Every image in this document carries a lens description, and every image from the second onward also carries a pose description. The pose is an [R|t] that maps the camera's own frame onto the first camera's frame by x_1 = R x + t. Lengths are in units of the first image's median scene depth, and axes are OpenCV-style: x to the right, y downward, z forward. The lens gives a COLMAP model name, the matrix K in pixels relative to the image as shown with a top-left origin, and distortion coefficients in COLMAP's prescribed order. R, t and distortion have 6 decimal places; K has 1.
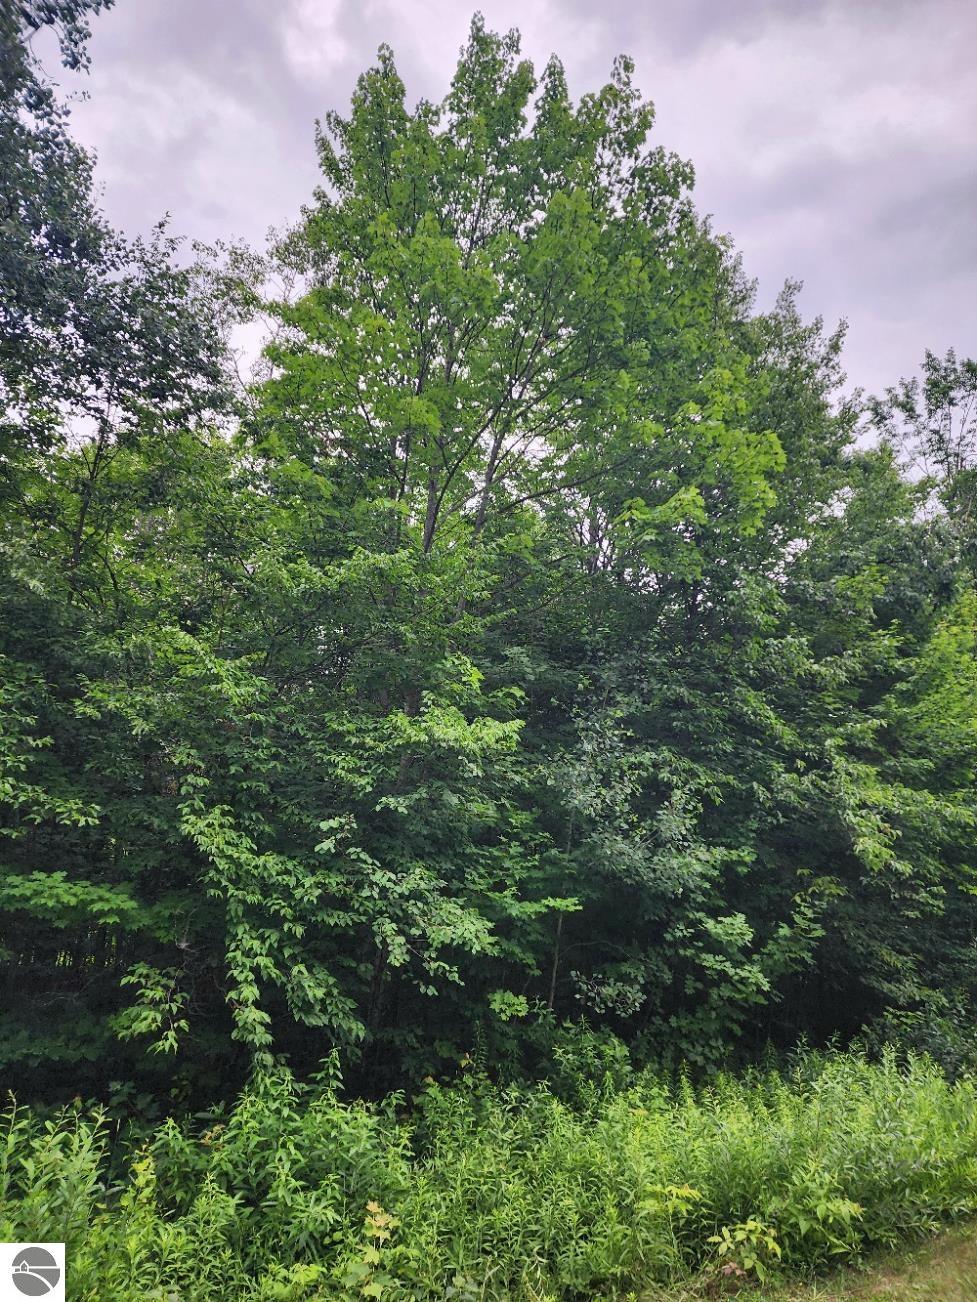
lens RADIAL K [[966.6, 0, 490.7], [0, 966.6, 646.7], [0, 0, 1]] dist [0.052184, -0.023797]
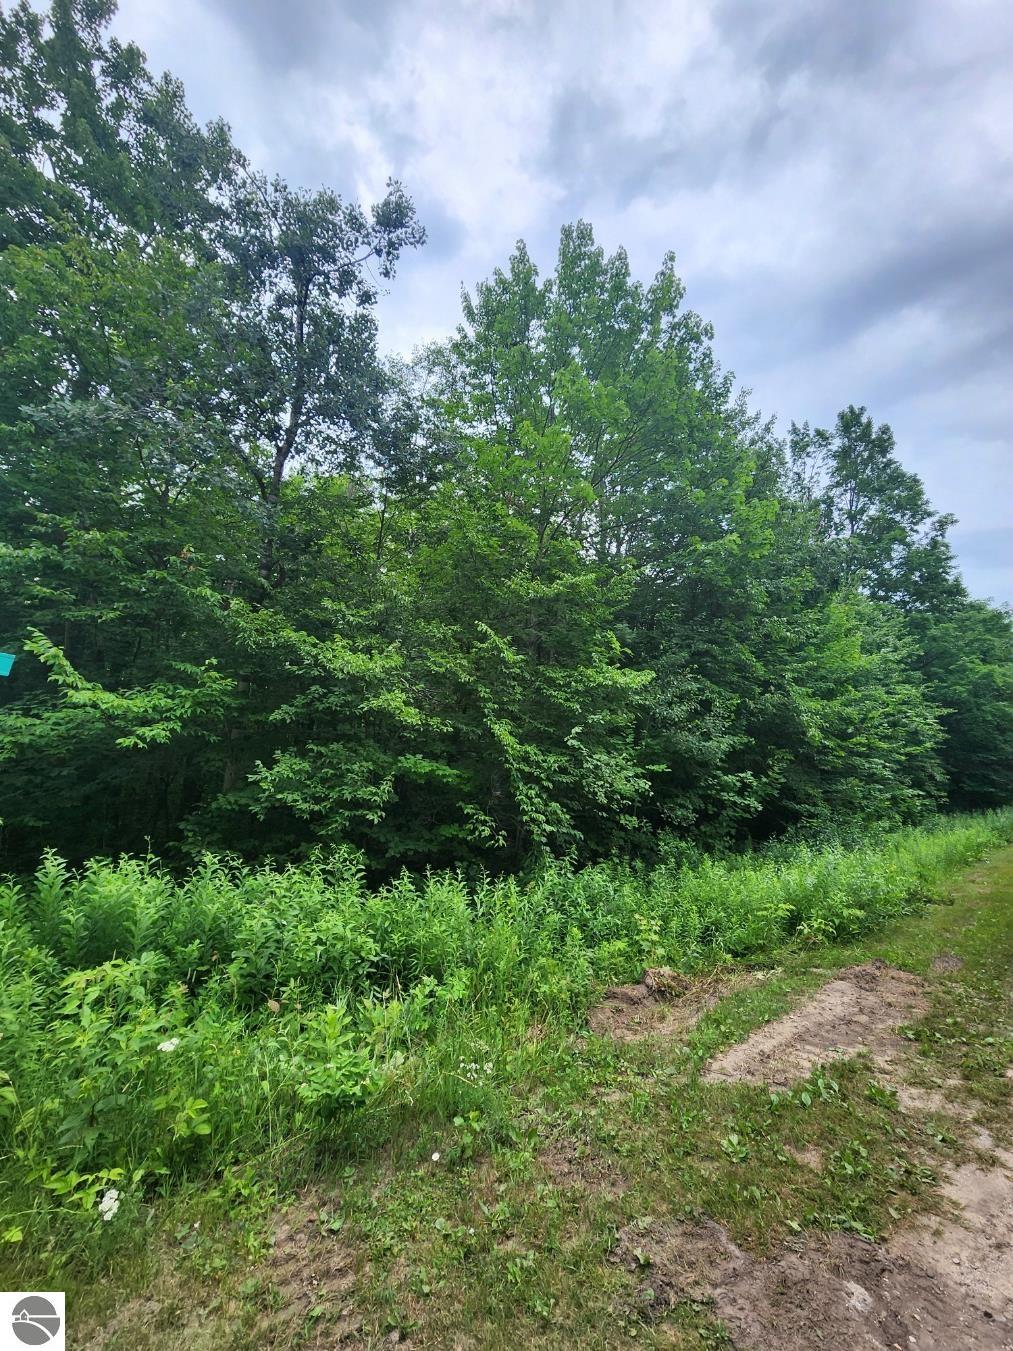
lens RADIAL K [[616.4, 0, 506.3], [0, 616.4, 676.6], [0, 0, 1]] dist [0.000888, 0.000209]
pose [[0.999042, -0.005660, 0.043390, -0.235953], [0.000266, 0.992367, 0.123316, -0.043325], [-0.043757, -0.123186, 0.991418, -0.103059]]
